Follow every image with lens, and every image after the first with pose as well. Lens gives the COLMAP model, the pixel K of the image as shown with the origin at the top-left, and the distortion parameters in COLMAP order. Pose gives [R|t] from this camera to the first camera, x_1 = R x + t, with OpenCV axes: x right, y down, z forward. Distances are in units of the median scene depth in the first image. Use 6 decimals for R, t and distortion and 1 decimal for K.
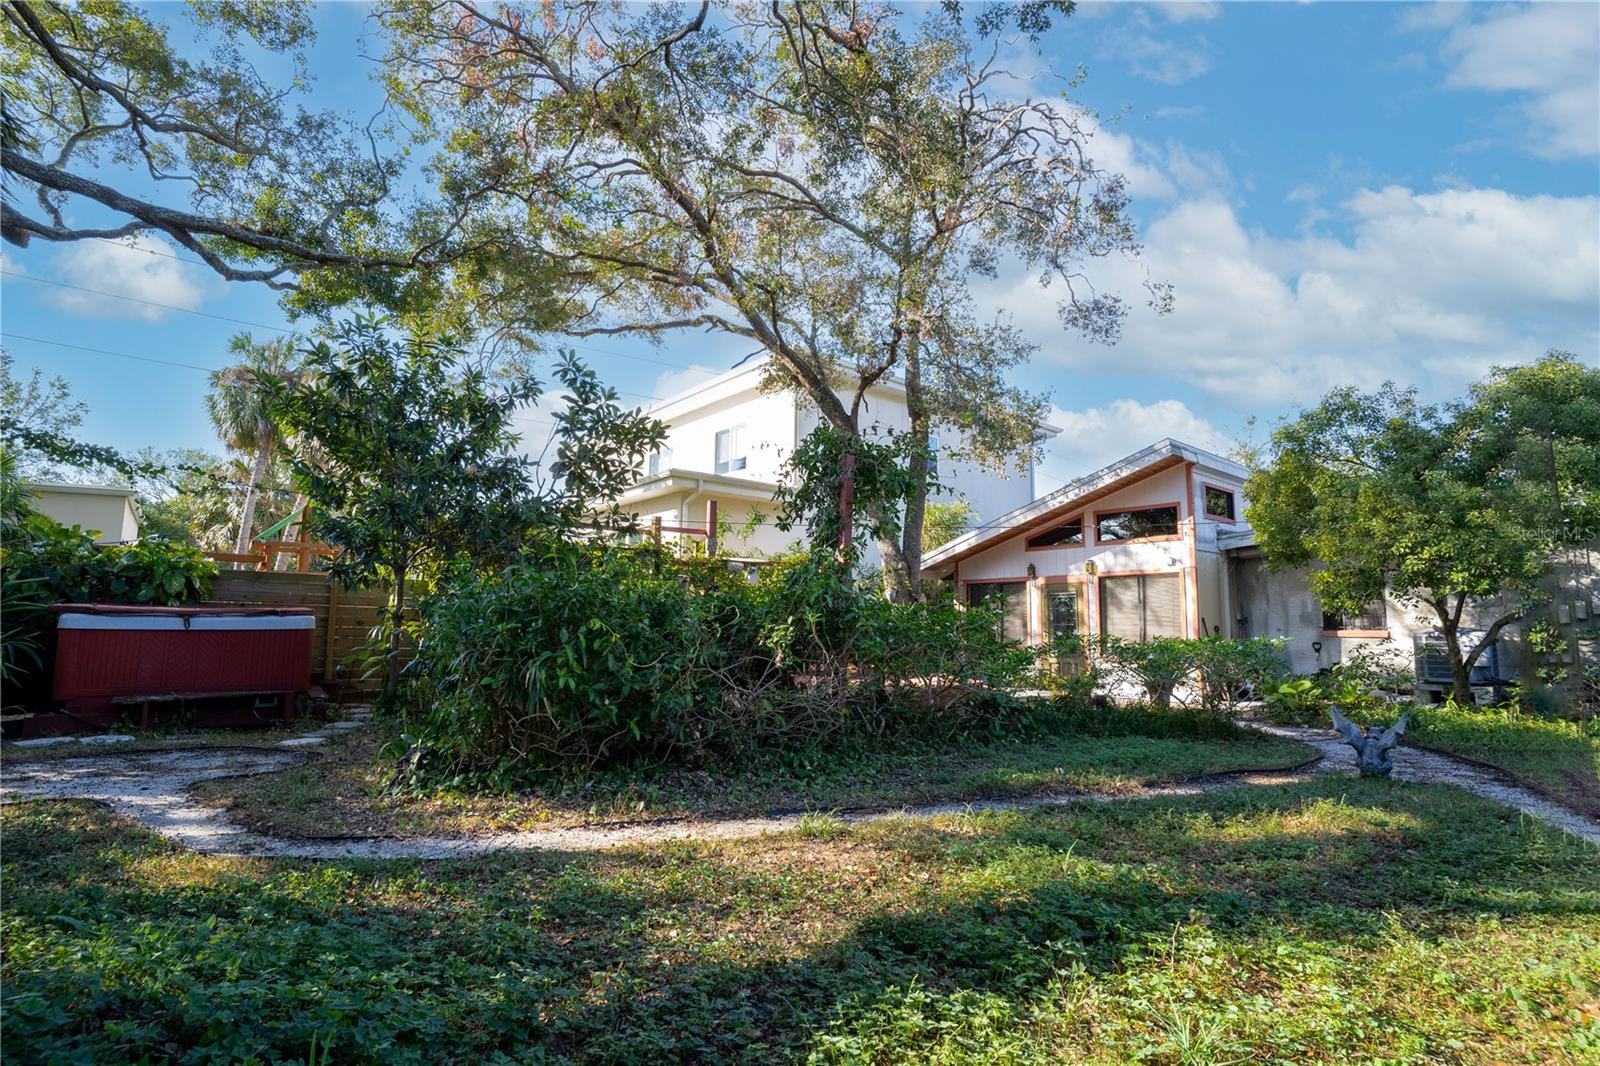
lens RADIAL K [[782.5, 0, 800.0], [0, 782.5, 533.0], [0, 0, 1]] dist [-0.000915, -0.000141]
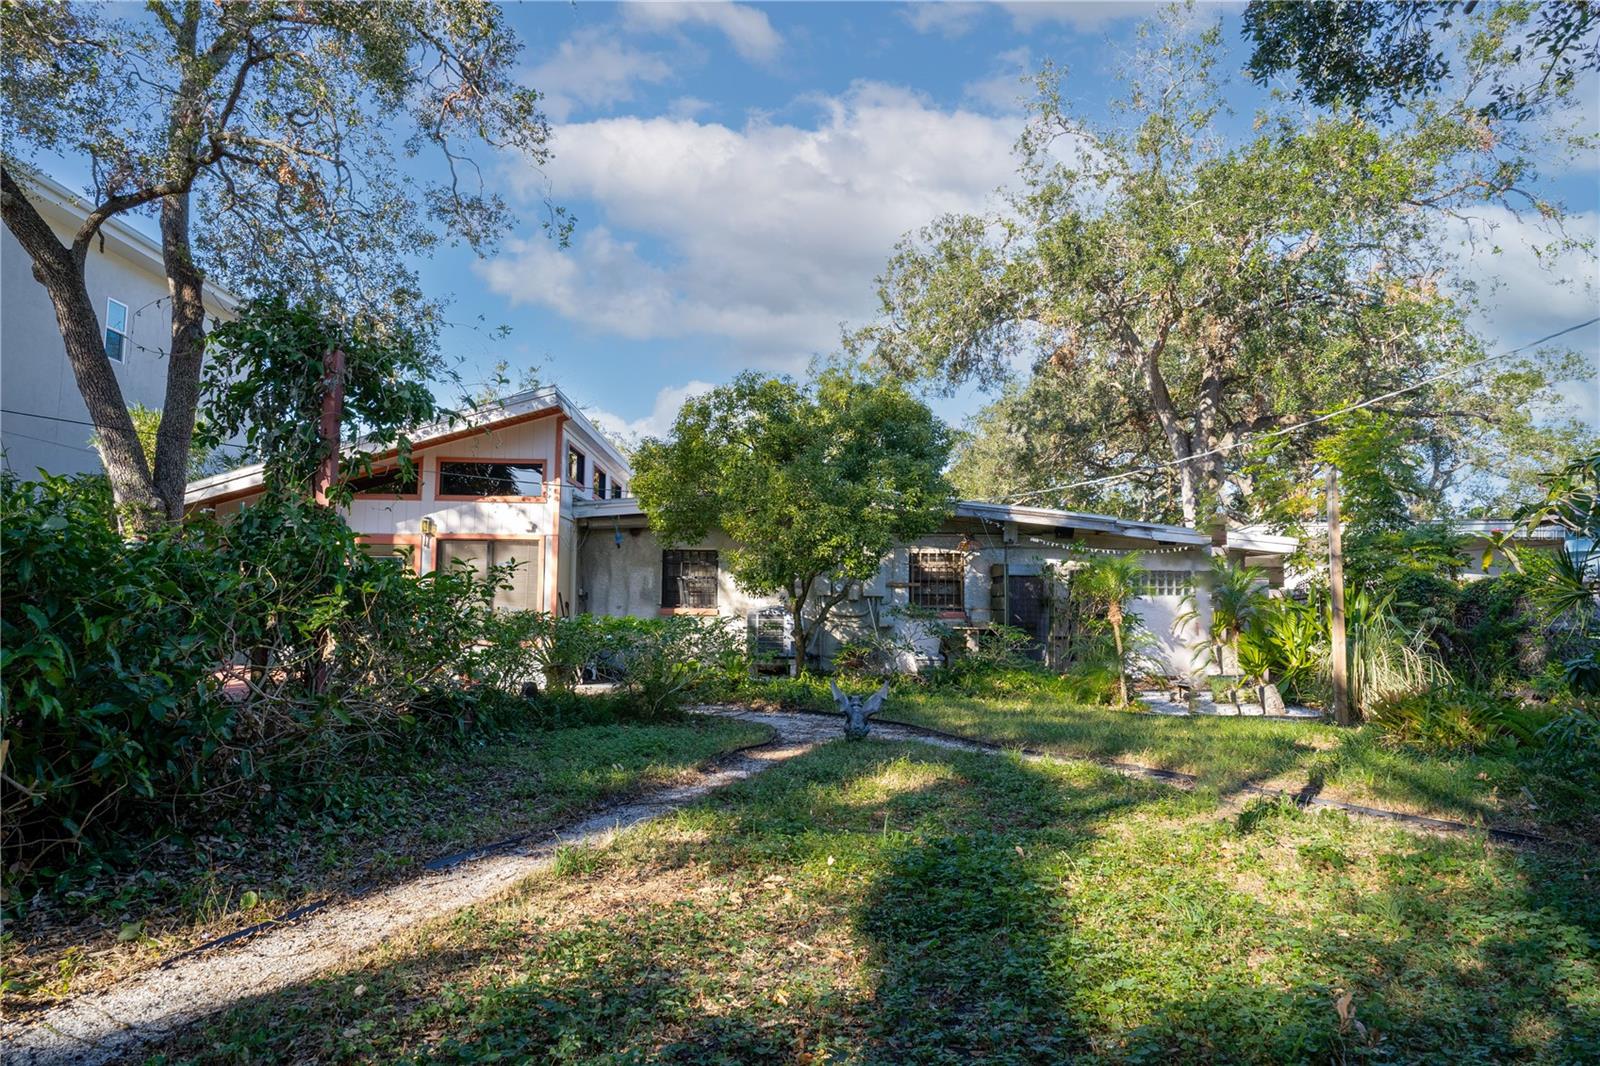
lens RADIAL K [[997.6, 0, 800.0], [0, 997.6, 533.0], [0, 0, 1]] dist [-0.040948, 0.065178]
pose [[0.639859, 0.063458, 0.765868, -0.175827], [-0.102918, 0.994683, 0.003567, 0.008454], [-0.761570, -0.081104, 0.642988, 0.067982]]
